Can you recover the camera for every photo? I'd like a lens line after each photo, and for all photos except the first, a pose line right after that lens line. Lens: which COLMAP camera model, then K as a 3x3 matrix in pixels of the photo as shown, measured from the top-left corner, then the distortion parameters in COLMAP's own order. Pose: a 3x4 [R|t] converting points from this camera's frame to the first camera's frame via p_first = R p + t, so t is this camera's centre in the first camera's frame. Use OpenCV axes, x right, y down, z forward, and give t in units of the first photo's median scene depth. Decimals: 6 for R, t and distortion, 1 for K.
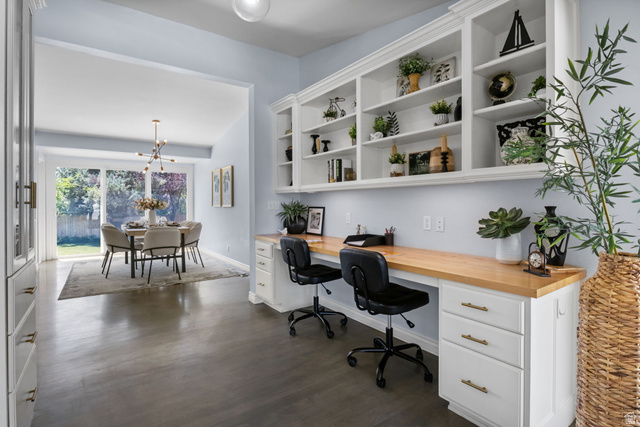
lens RADIAL K [[328.3, 0, 321.9], [0, 328.3, 209.8], [0, 0, 1]] dist [-0.012755, -0.000172]
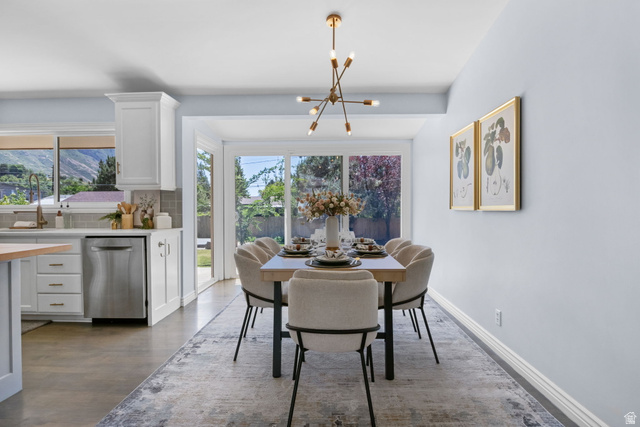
lens RADIAL K [[328.3, 0, 321.9], [0, 328.3, 209.8], [0, 0, 1]] dist [-0.012755, -0.000172]
pose [[0.805658, 0.003027, -0.592373, -0.235408], [-0.008574, 0.999942, -0.006551, -0.005985], [0.592319, 0.010357, 0.805637, 0.584843]]
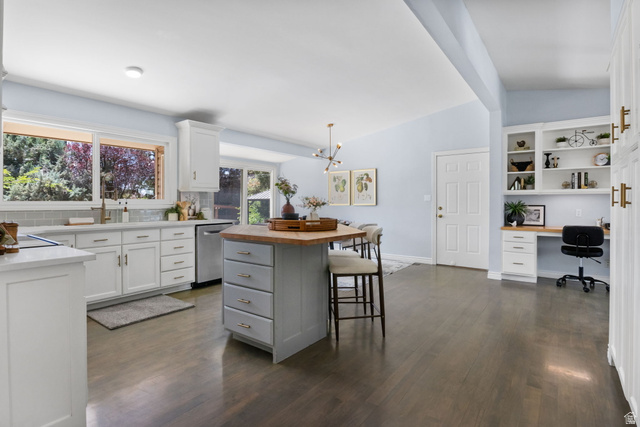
lens RADIAL K [[328.3, 0, 321.9], [0, 328.3, 209.8], [0, 0, 1]] dist [-0.012755, -0.000172]
pose [[0.947460, -0.005032, 0.319834, -0.810297], [0.003992, 0.999984, 0.003909, 0.000745], [-0.319848, -0.002427, 0.947466, -0.003313]]
